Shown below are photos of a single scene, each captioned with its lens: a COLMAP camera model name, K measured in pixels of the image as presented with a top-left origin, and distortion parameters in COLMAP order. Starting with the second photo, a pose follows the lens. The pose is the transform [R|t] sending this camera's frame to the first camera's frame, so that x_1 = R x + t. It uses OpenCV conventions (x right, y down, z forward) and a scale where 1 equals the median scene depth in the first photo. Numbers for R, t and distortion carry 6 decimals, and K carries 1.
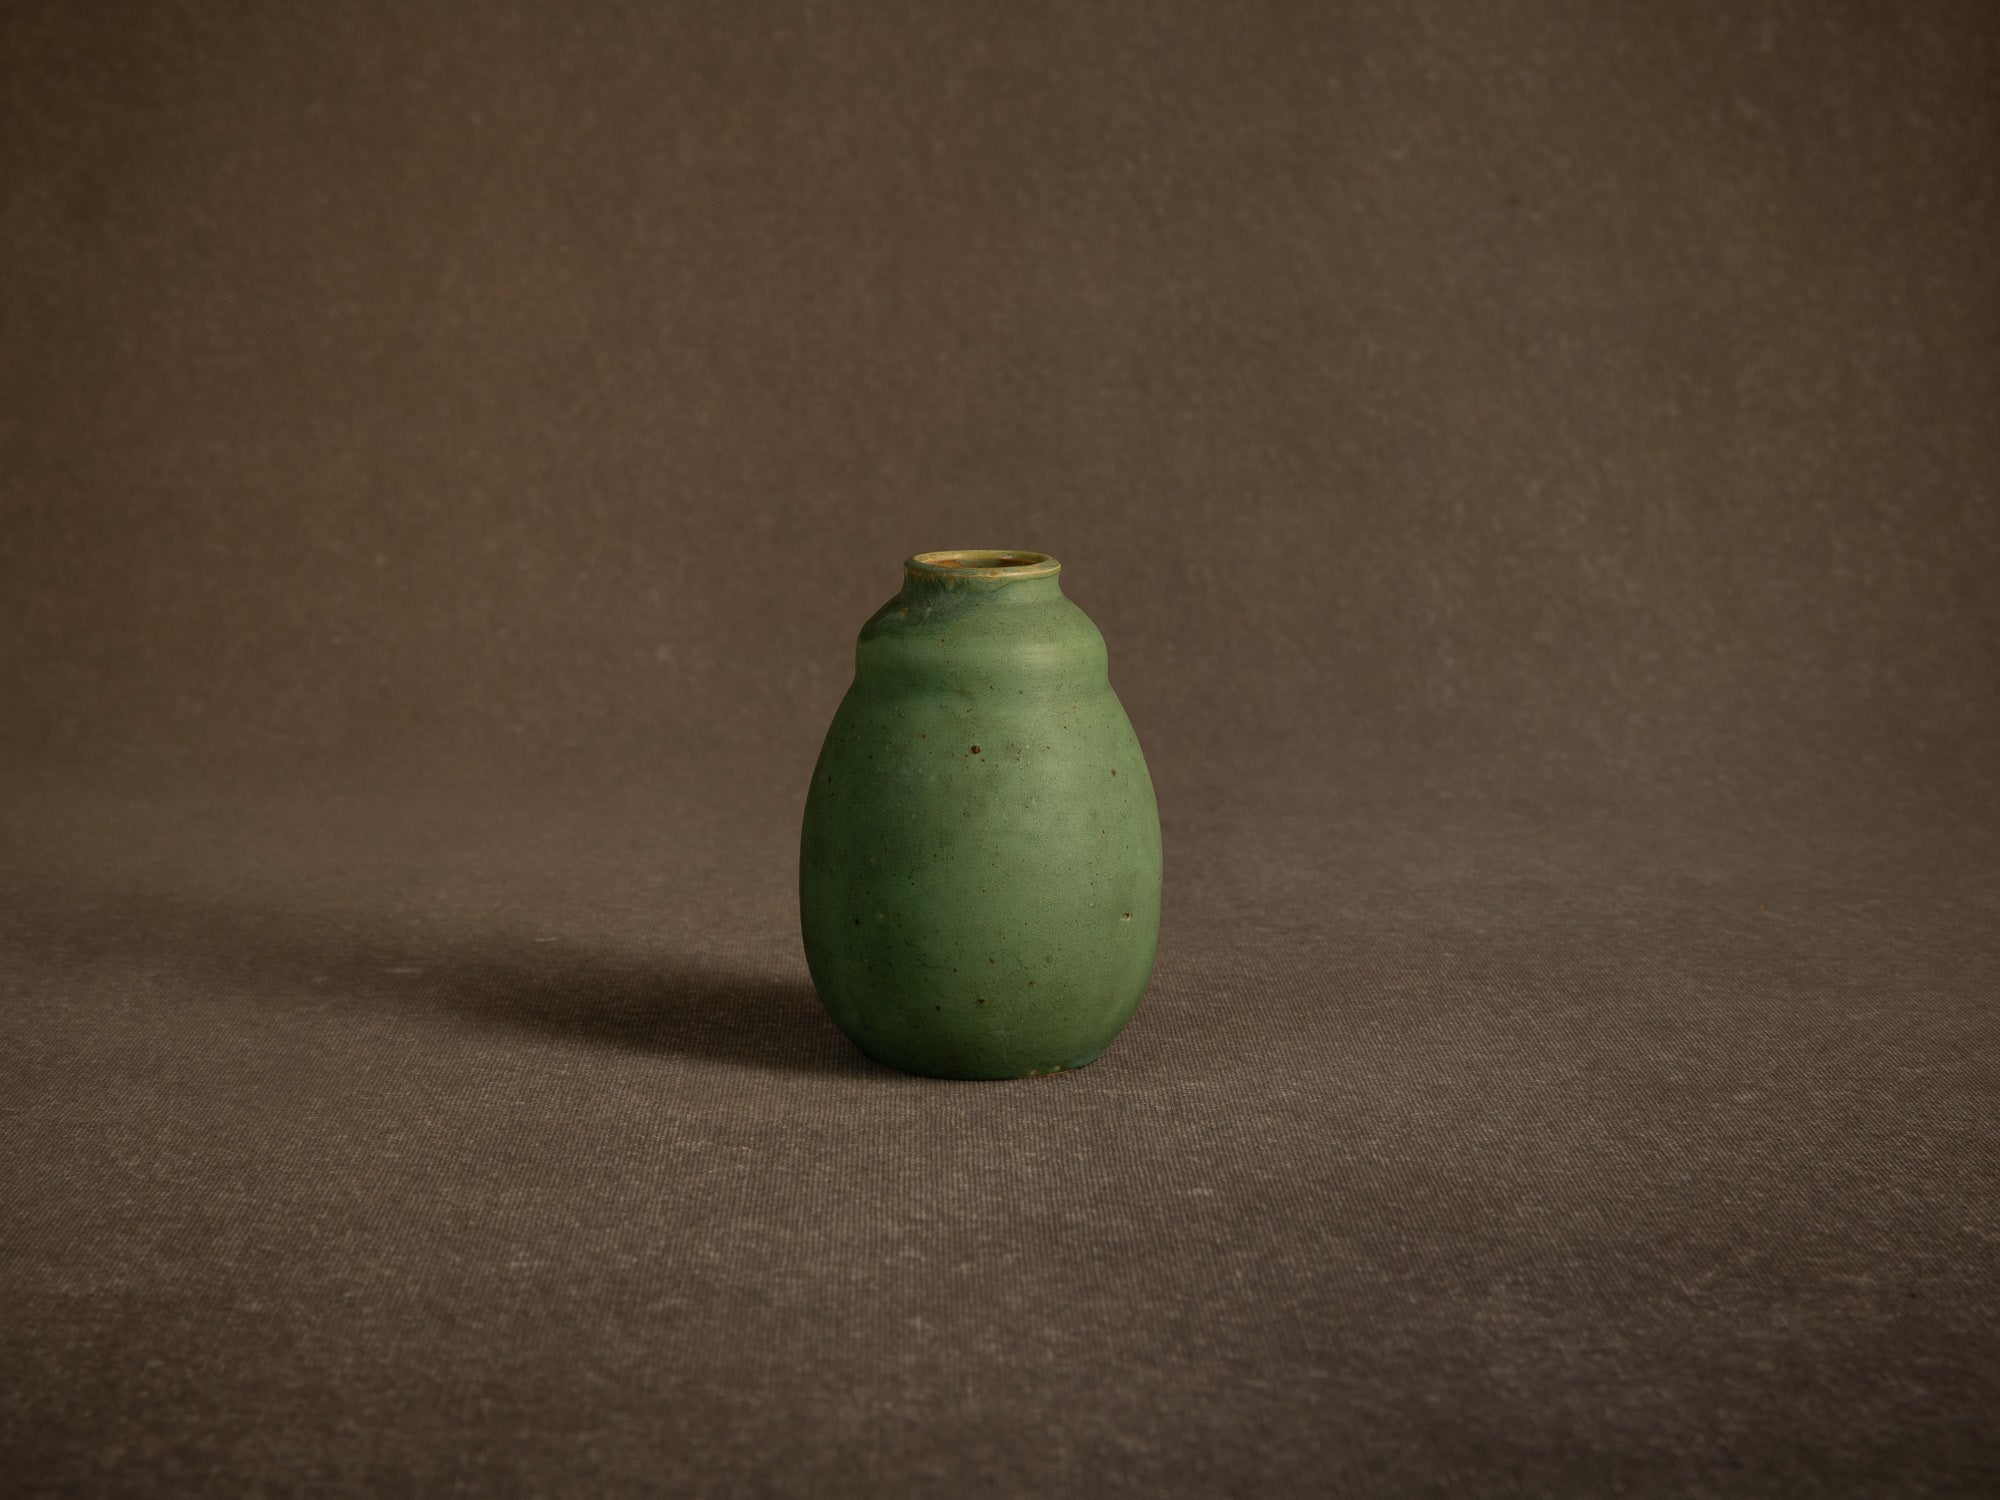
lens RADIAL K [[3889.7, 0, 1000.0], [0, 3889.7, 750.0], [0, 0, 1]] dist [-0.046511, 0.096220]
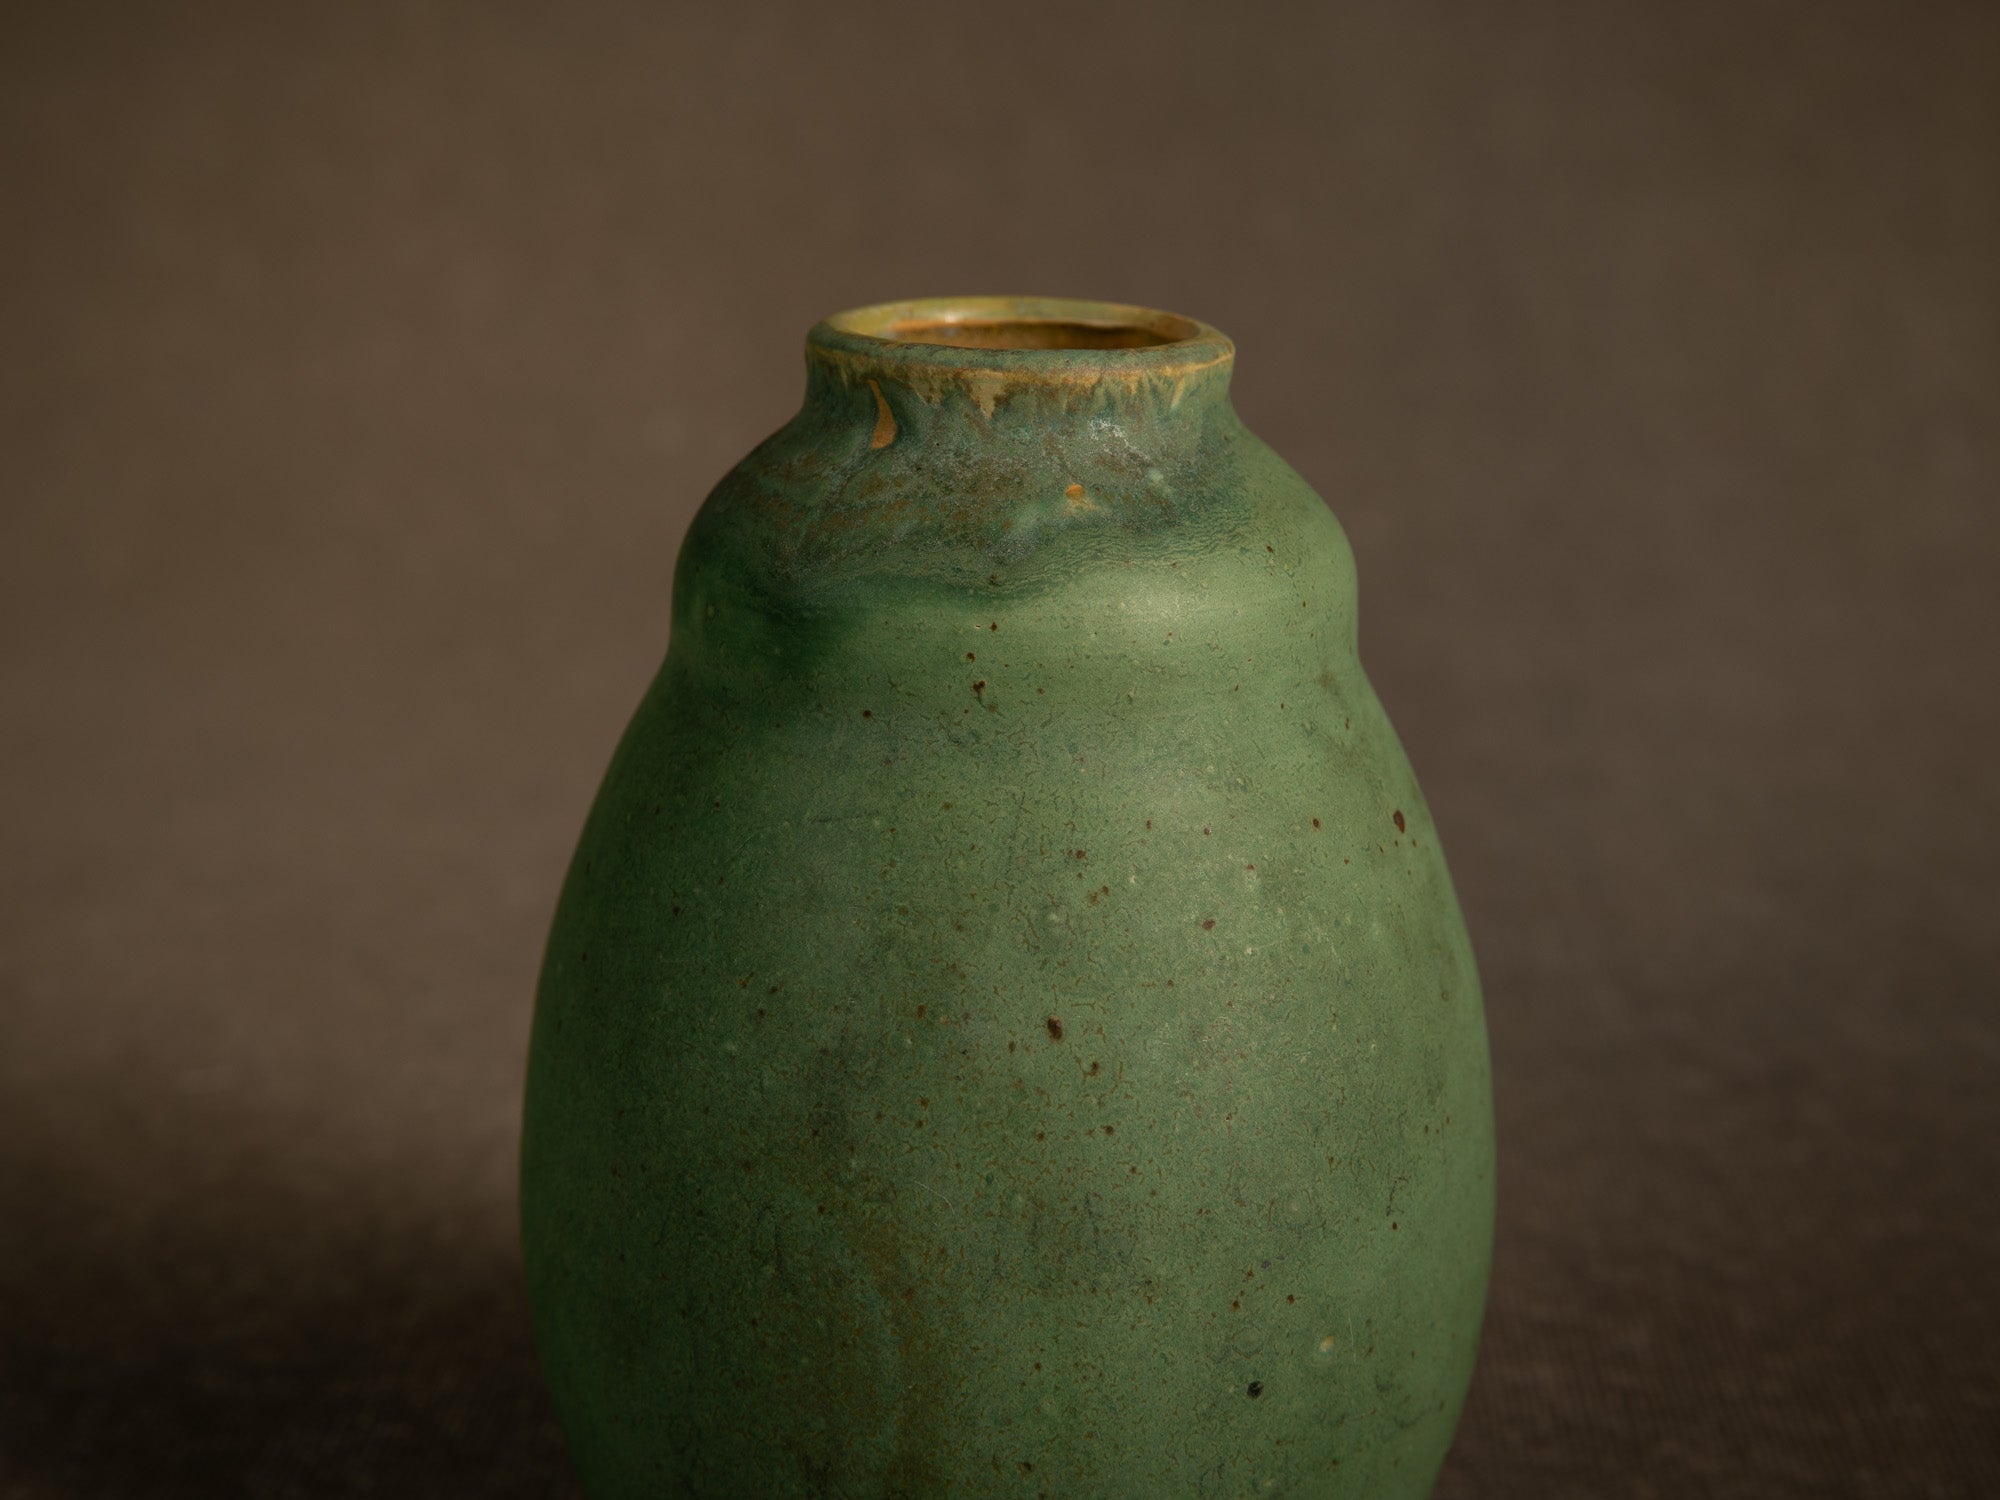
lens RADIAL K [[3565.3, 0, 1000.0], [0, 3565.3, 750.0], [0, 0, 1]] dist [-0.032477, 0.180447]
pose [[0.996750, 0.019396, -0.078188, 0.019335], [-0.012314, 0.995860, 0.090064, -0.040825], [0.079611, -0.088809, 0.992862, 0.691445]]
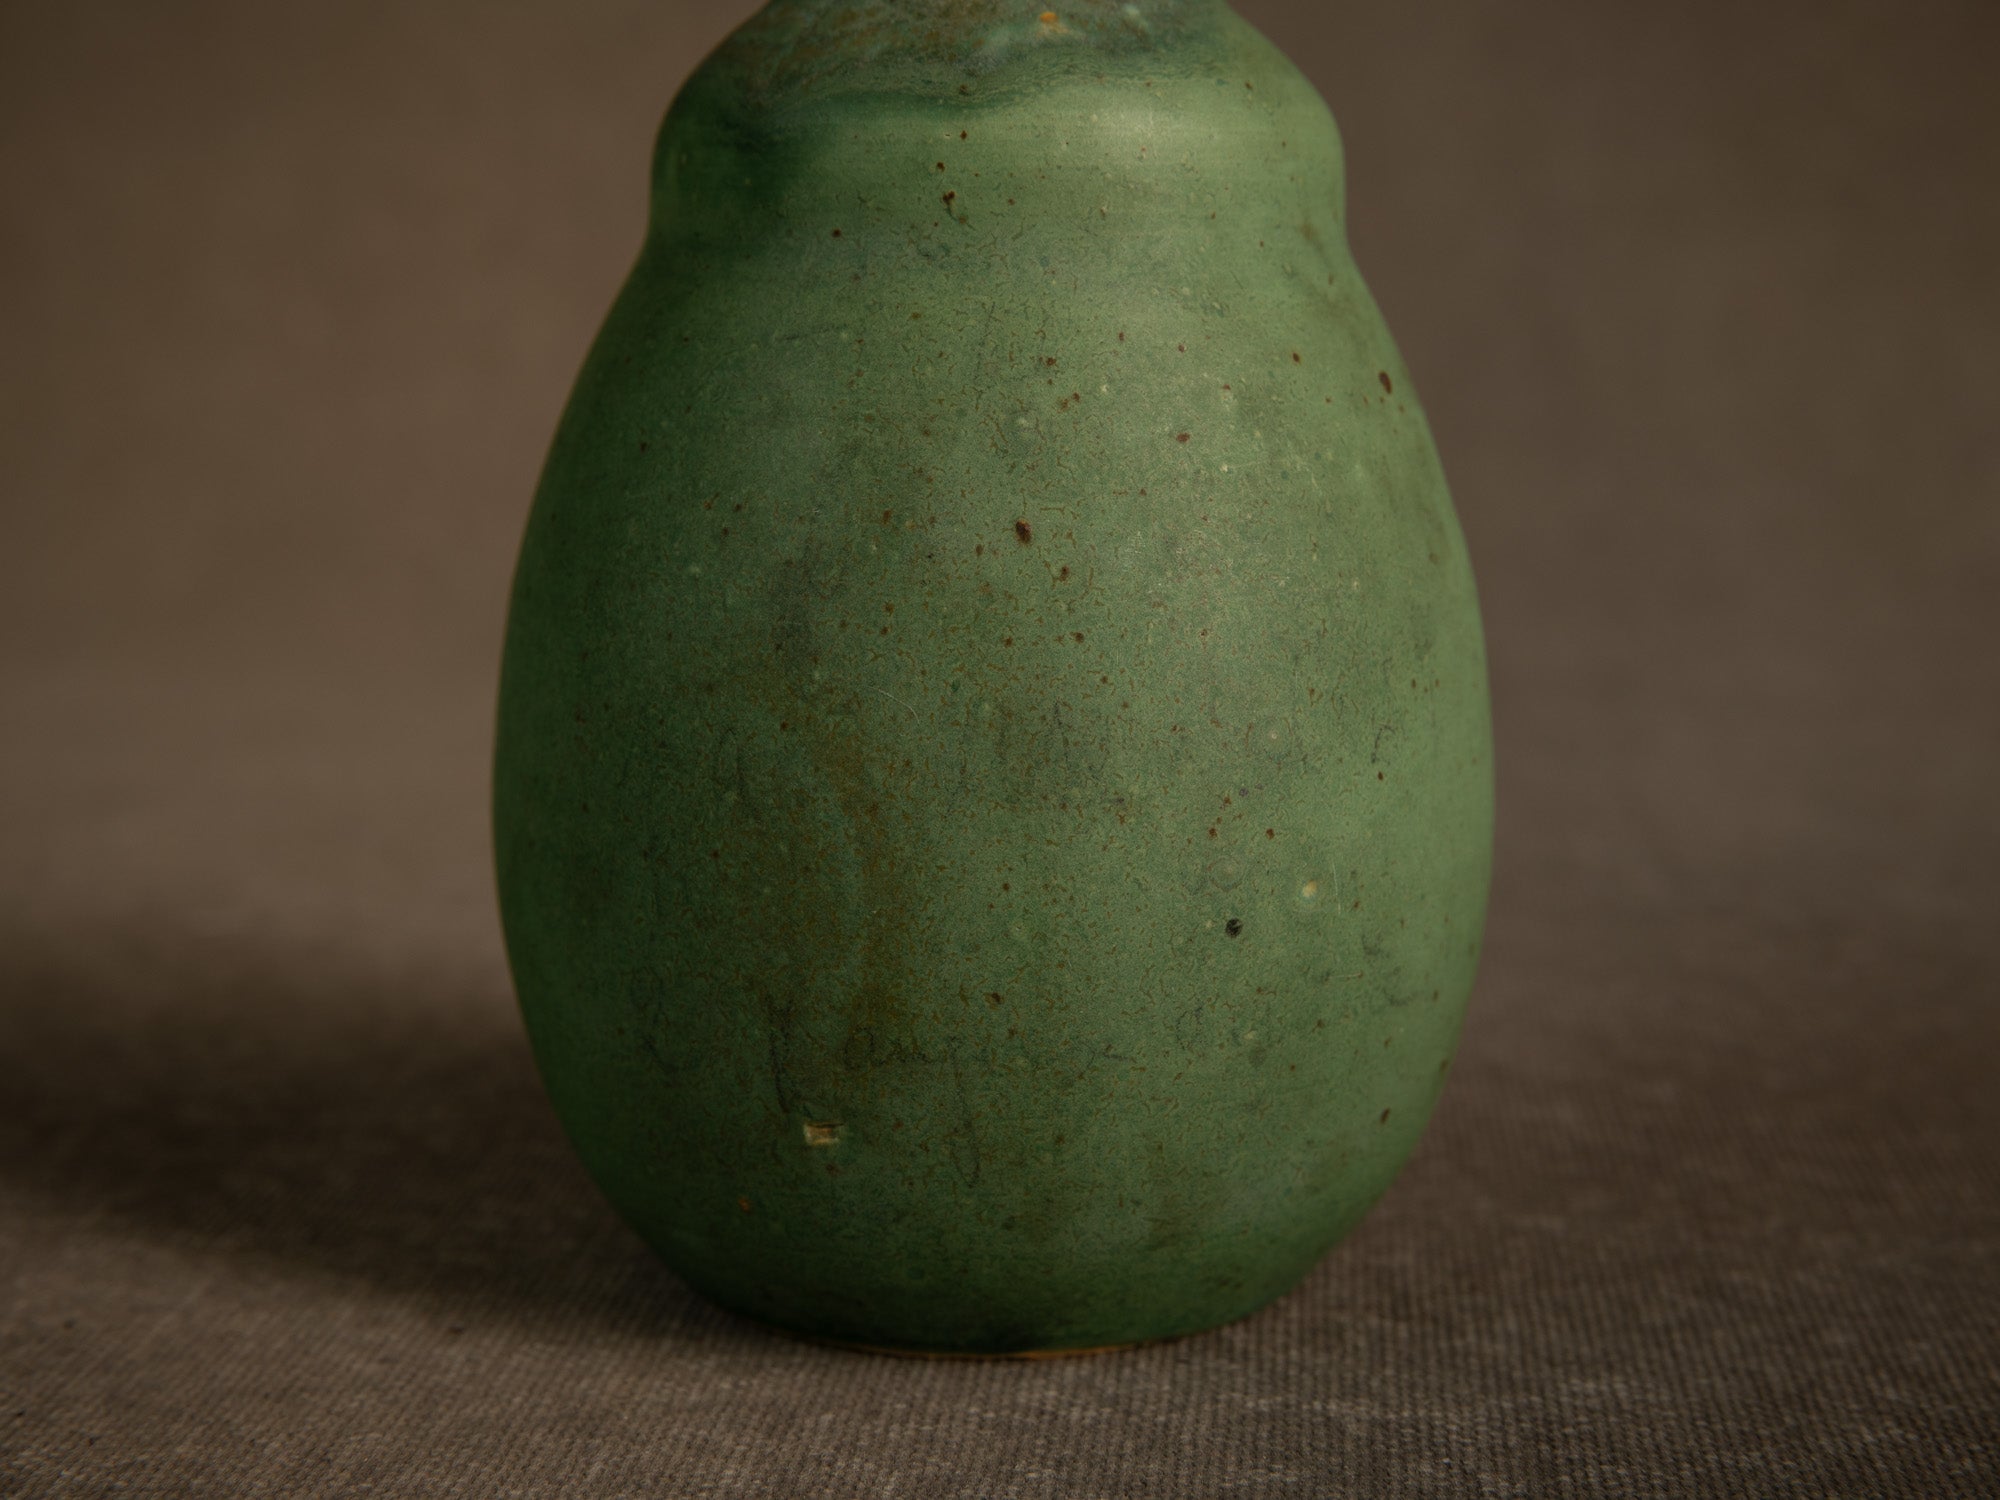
lens RADIAL K [[3535.9, 0, 1000.0], [0, 3535.9, 750.0], [0, 0, 1]] dist [-0.021849, -0.017194]
pose [[0.994124, 0.013504, -0.107404, 0.030955], [-0.013096, 0.999904, 0.004503, 0.029235], [0.107455, -0.003070, 0.994205, 0.699321]]
